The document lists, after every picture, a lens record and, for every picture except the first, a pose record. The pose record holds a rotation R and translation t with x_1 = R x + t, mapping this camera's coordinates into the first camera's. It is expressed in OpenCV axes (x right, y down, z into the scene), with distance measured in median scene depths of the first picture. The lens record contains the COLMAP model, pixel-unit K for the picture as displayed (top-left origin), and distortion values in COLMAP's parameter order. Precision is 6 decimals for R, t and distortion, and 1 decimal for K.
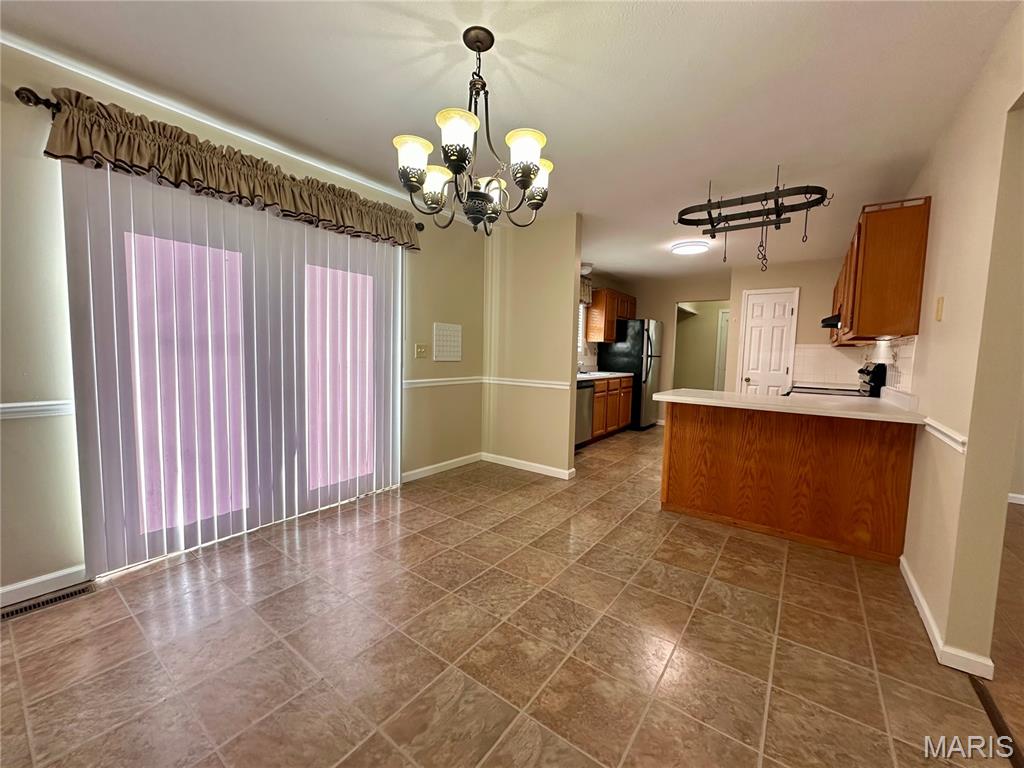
lens RADIAL K [[408.1, 0, 510.2], [0, 408.1, 382.9], [0, 0, 1]] dist [-0.003013, 0.000634]
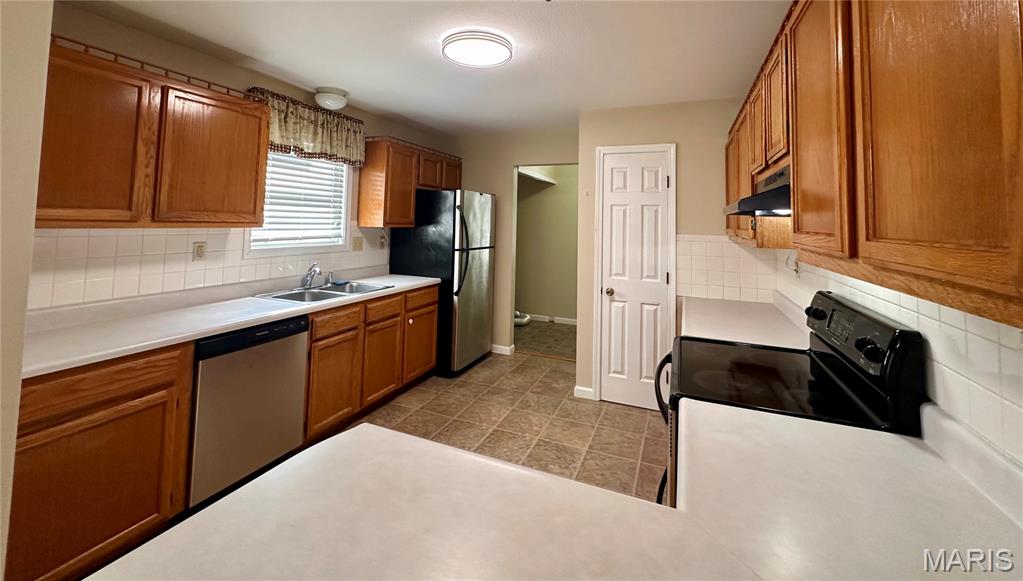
lens RADIAL K [[407.6, 0, 511.8], [0, 407.6, 195.6], [0, 0, 1]] dist [-0.003495, 0.000369]
pose [[0.972313, 0.012292, 0.233357, 0.187184], [0.018817, 0.991254, -0.130617, -0.045681], [-0.232922, 0.131391, 0.963579, 0.272595]]
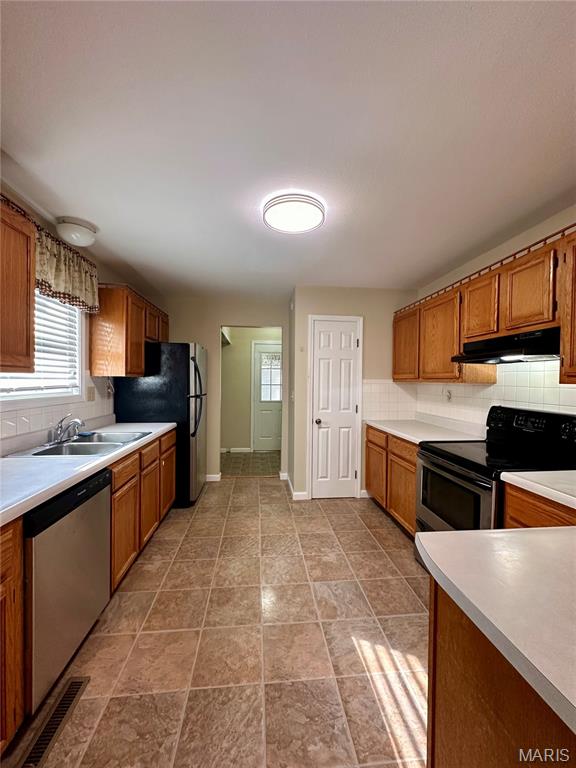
lens RADIAL K [[306.0, 0, 288.1], [0, 306.0, 384.3], [0, 0, 1]] dist [-0.003013, 0.000634]
pose [[0.739514, -0.024826, 0.672683, 0.073643], [0.058872, 0.997876, -0.027893, -0.043940], [-0.670561, 0.060230, 0.739405, 0.360257]]
